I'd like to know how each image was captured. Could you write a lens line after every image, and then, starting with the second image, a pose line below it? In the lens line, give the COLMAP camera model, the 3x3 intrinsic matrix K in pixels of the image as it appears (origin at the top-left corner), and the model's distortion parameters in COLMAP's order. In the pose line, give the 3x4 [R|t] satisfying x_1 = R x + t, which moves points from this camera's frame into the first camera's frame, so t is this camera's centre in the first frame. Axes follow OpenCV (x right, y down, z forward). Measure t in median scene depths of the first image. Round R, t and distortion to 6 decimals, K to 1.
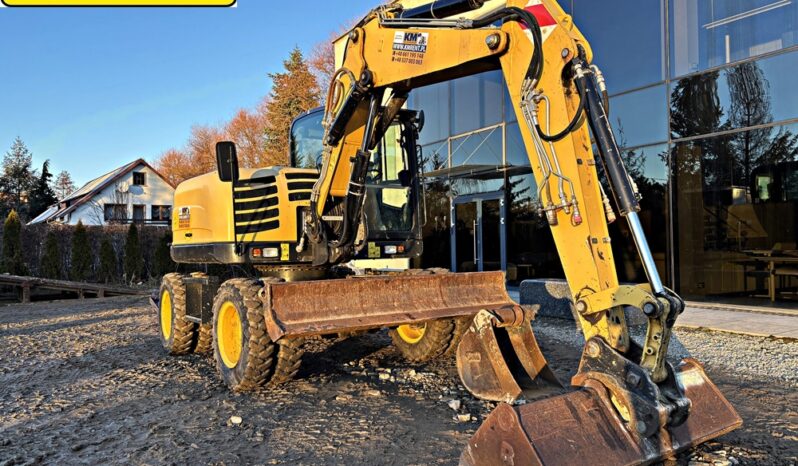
lens RADIAL K [[602.6, 0, 404.1], [0, 602.6, 231.4], [0, 0, 1]] dist [0.053018, -0.064044]
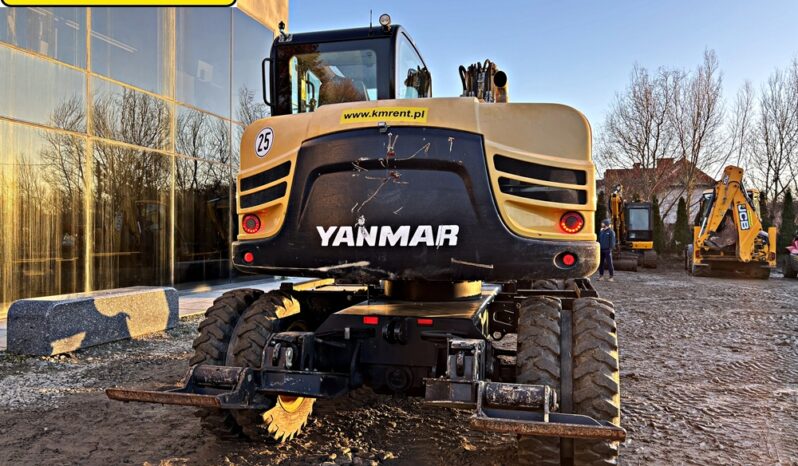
lens RADIAL K [[602.6, 0, 397.2], [0, 602.6, 231.1], [0, 0, 1]] dist [0.053018, -0.064044]
pose [[-0.655160, 0.021373, 0.755188, -0.848003], [-0.007300, 0.999374, -0.034617, 0.043784], [-0.755455, -0.028193, -0.654594, 1.891057]]
